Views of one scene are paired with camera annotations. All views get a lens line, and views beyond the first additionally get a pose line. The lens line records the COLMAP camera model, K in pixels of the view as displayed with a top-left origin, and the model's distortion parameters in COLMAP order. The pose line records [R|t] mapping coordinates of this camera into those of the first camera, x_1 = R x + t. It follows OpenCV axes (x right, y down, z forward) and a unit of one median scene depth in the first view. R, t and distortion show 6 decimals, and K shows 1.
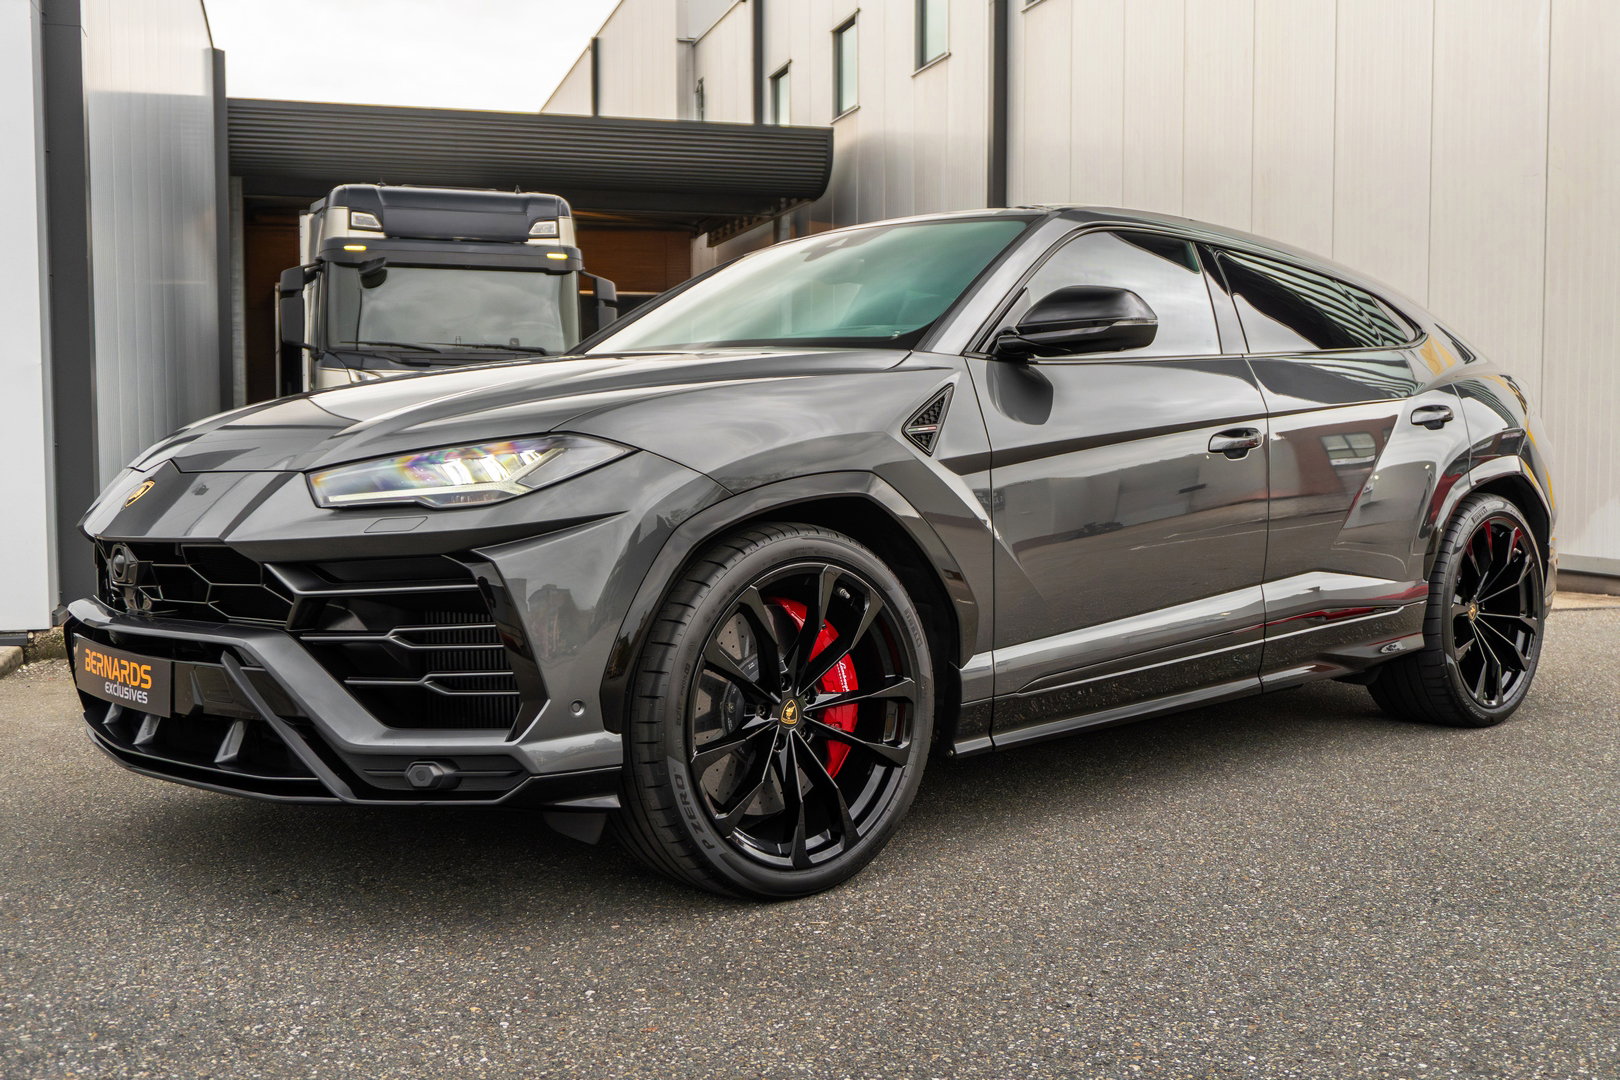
lens RADIAL K [[1674.0, 0, 846.2], [0, 1674.0, 518.0], [0, 0, 1]] dist [-0.012193, 0.000000]
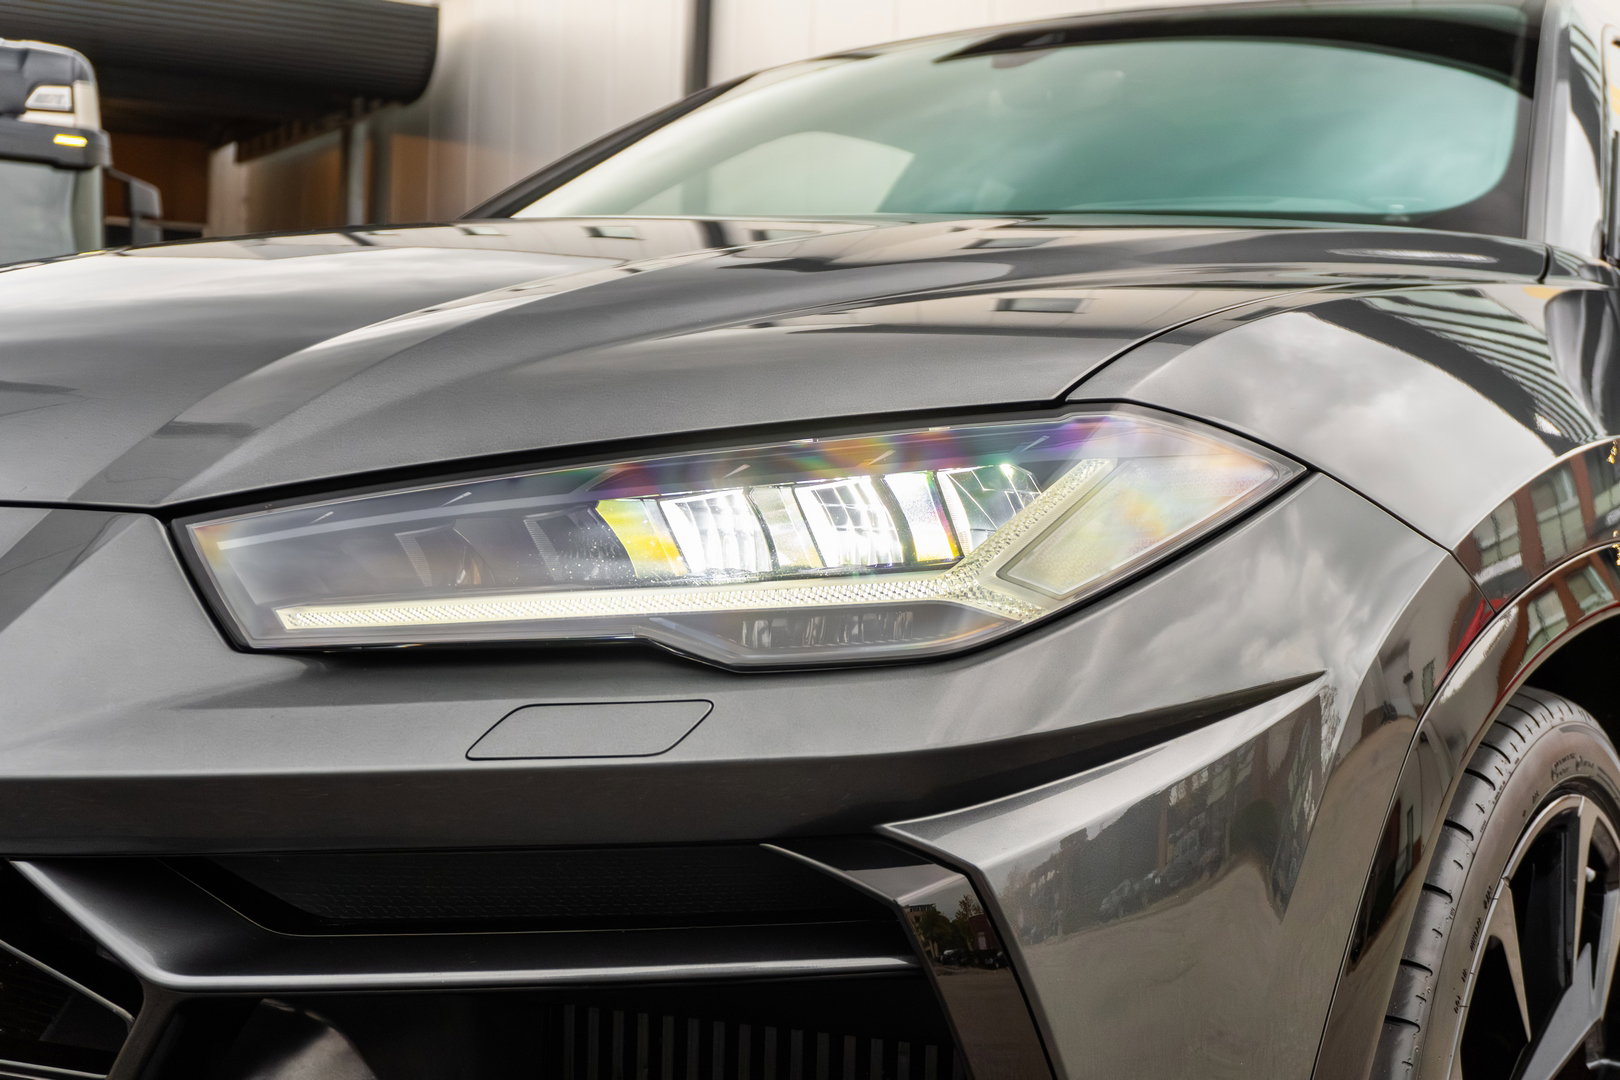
lens RADIAL K [[2081.5, 0, 826.3], [0, 2081.5, 531.8], [0, 0, 1]] dist [0.007159, 0.000000]
pose [[0.972377, 0.024597, 0.232116, -0.073130], [-0.022762, 0.999685, -0.010580, -0.005708], [-0.232303, 0.005004, 0.972631, 0.158821]]
